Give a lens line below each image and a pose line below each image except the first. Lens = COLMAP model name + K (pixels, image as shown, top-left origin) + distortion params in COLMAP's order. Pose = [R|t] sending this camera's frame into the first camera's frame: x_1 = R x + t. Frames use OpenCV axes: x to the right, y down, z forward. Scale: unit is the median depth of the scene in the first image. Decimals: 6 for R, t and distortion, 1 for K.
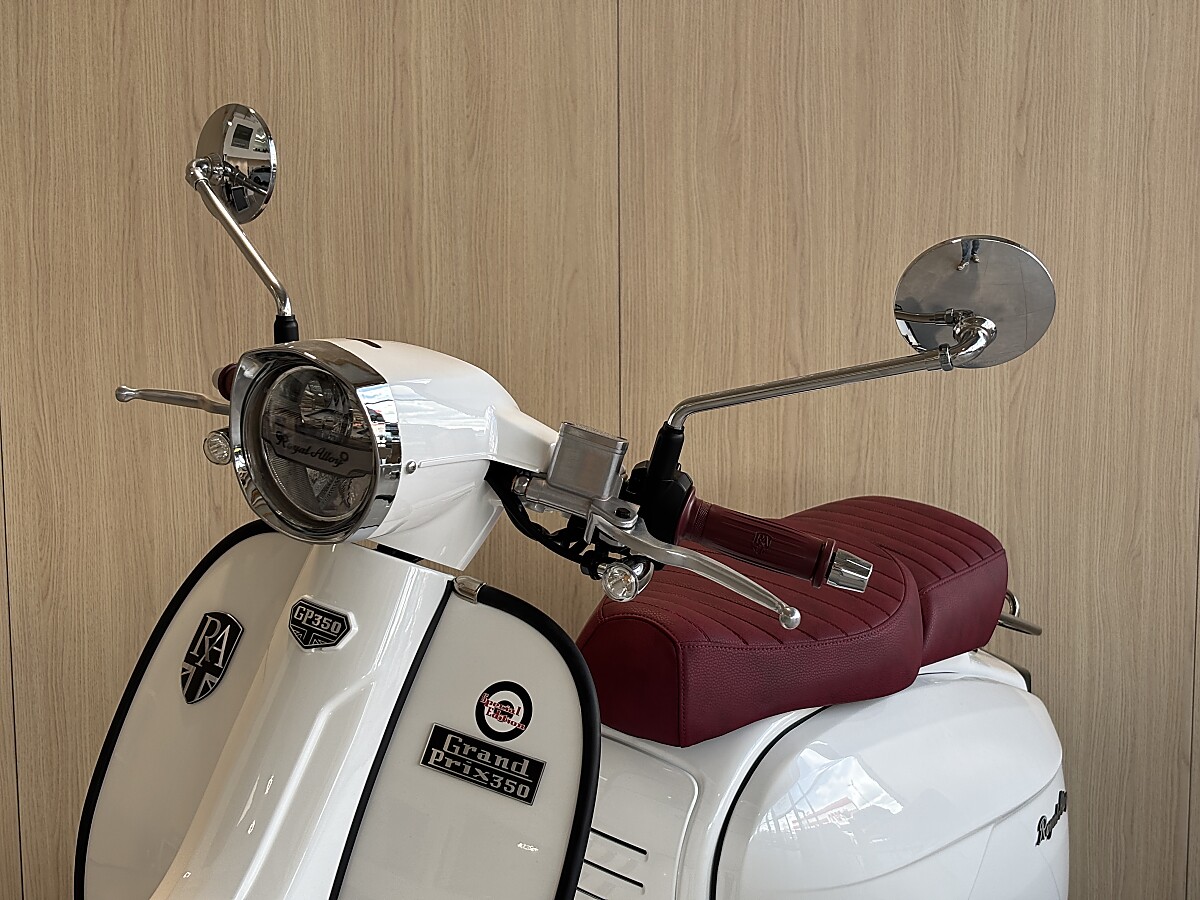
lens RADIAL K [[1746.9, 0, 617.6], [0, 1746.9, 442.4], [0, 0, 1]] dist [0.037836, 0.000000]
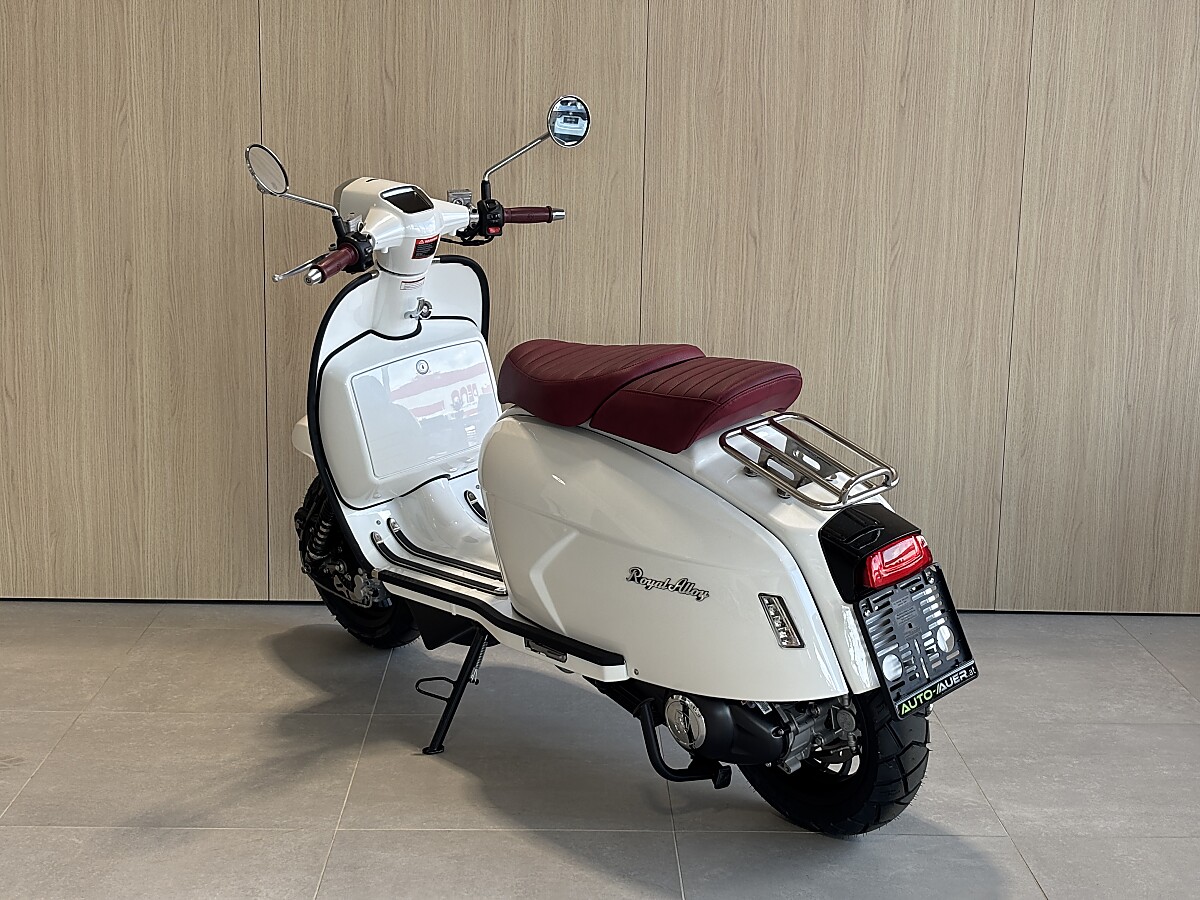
lens RADIAL K [[1746.9, 0, 612.1], [0, 1746.9, 444.7], [0, 0, 1]] dist [0.037836, 0.000000]
pose [[0.996932, 0.040601, -0.066920, 0.088861], [-0.036006, 0.997001, 0.068495, 0.040841], [0.069500, -0.065876, 0.995405, -0.608830]]
